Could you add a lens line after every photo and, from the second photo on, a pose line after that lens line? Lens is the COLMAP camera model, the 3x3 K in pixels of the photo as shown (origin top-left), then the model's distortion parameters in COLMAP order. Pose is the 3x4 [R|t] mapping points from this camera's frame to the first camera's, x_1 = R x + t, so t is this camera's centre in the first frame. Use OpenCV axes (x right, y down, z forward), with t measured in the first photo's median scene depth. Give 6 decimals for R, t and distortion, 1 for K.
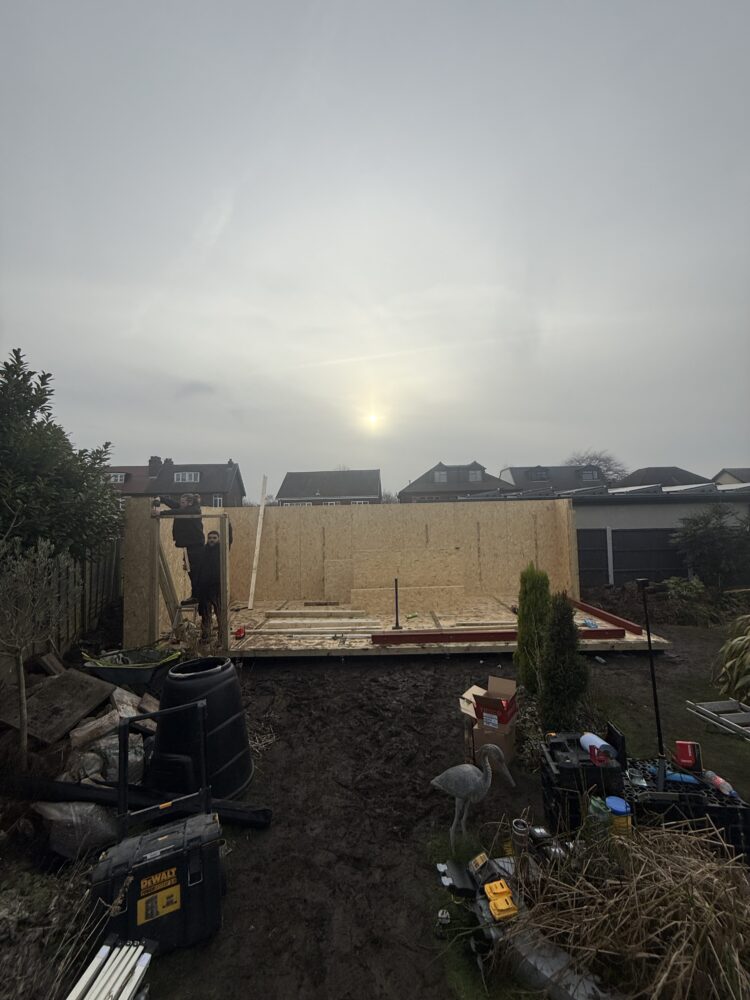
lens RADIAL K [[398.3, 0, 378.1], [0, 398.3, 493.5], [0, 0, 1]] dist [-0.000847, -0.000038]
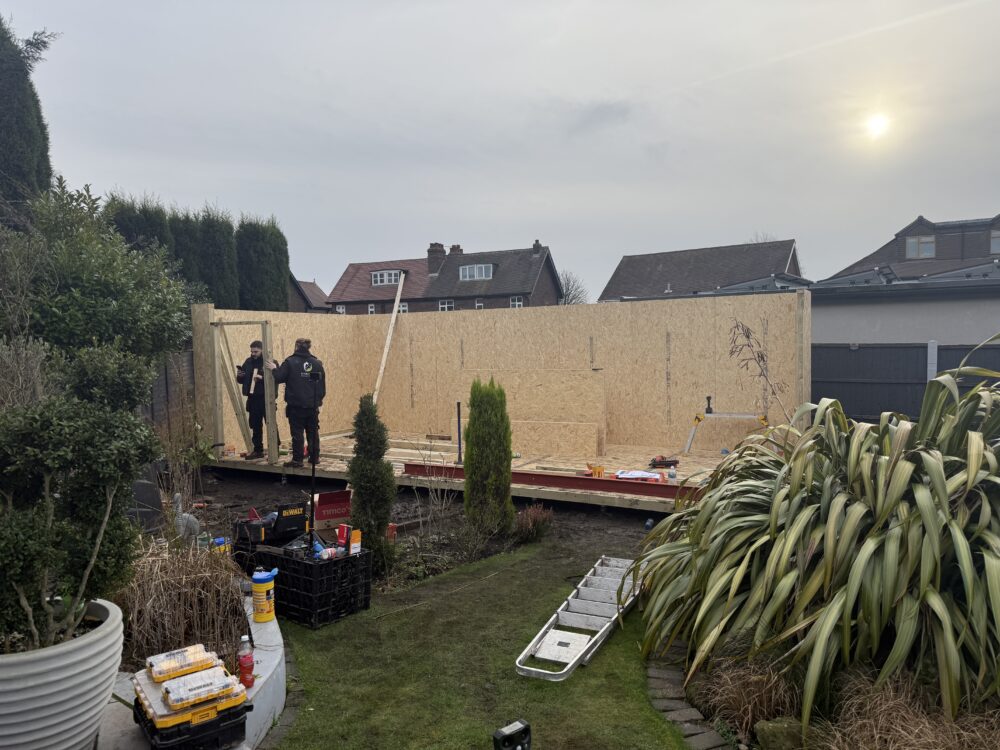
lens RADIAL K [[702.4, 0, 499.6], [0, 702.4, 381.1], [0, 0, 1]] dist [0.036812, -0.003835]
pose [[0.873894, 0.030945, -0.485131, 0.559560], [0.030335, 0.992555, 0.117955, 0.009519], [0.485170, -0.117797, 0.866449, -0.105376]]
